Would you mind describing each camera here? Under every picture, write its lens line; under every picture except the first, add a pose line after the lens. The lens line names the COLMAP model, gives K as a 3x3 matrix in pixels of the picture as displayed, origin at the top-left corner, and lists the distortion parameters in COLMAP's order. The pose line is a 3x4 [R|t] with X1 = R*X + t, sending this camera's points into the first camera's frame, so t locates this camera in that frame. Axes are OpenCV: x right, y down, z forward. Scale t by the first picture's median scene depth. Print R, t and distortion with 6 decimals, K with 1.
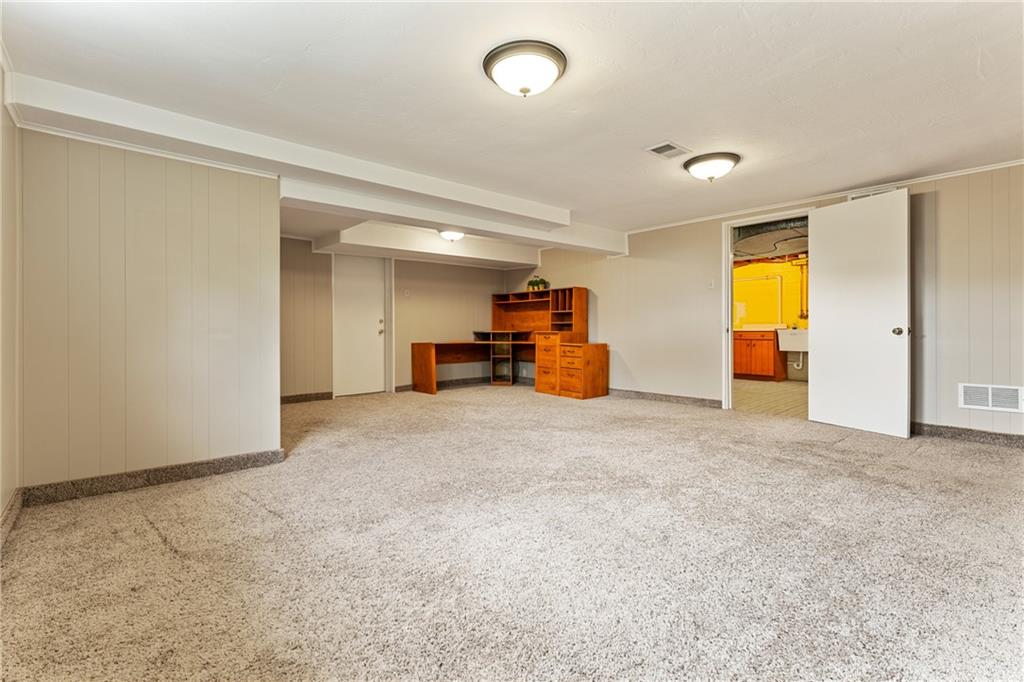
lens RADIAL K [[450.7, 0, 512.0], [0, 450.7, 341.0], [0, 0, 1]] dist [0.000685, 0.000103]
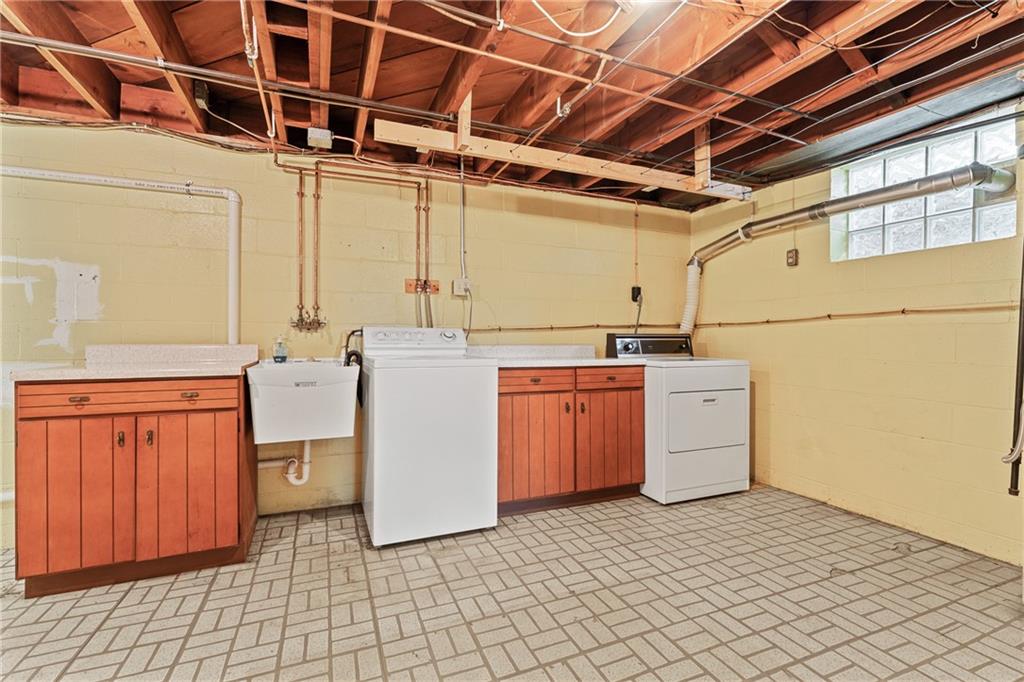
lens RADIAL K [[450.7, 0, 512.0], [0, 450.7, 341.0], [0, 0, 1]] dist [0.000685, 0.000103]
pose [[0.318904, 0.004910, 0.947774, 0.371566], [0.005146, 0.999963, -0.006912, -0.038832], [-0.947773, 0.007082, 0.318867, 0.742476]]
